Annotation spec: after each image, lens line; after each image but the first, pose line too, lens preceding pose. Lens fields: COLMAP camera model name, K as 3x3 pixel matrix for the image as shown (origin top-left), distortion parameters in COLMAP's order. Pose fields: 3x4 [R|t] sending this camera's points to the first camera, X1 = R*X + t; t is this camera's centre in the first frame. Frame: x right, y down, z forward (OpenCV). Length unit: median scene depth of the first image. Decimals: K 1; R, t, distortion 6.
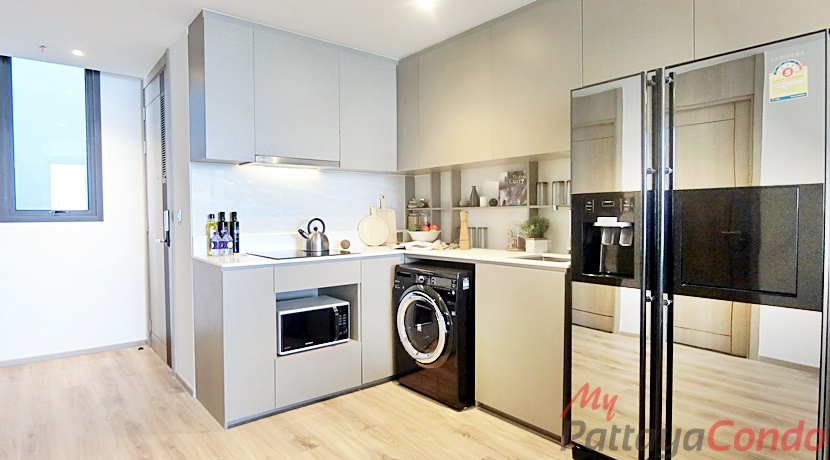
lens RADIAL K [[456.4, 0, 415.0], [0, 456.4, 230.0], [0, 0, 1]] dist [-0.034610, 0.000138]
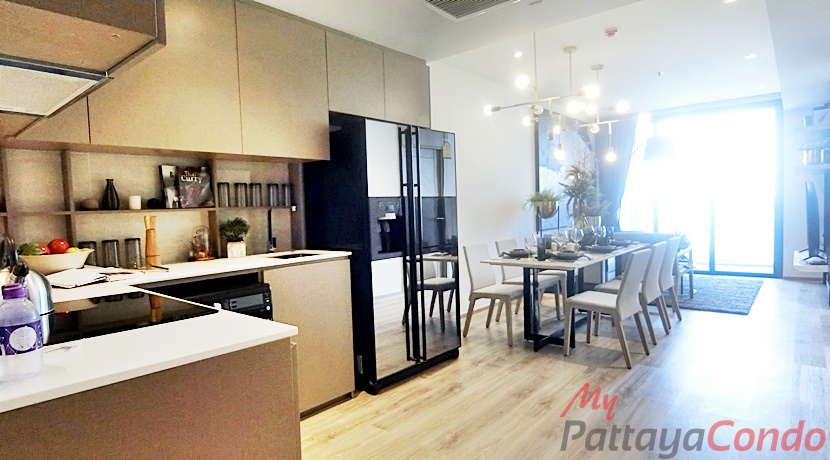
lens RADIAL K [[456.4, 0, 415.0], [0, 456.4, 230.0], [0, 0, 1]] dist [-0.034610, 0.000138]
pose [[-0.178771, -0.036170, 0.983226, -0.774321], [0.069456, 0.996367, 0.049282, -0.028553], [-0.981436, 0.077101, -0.175609, 0.854628]]
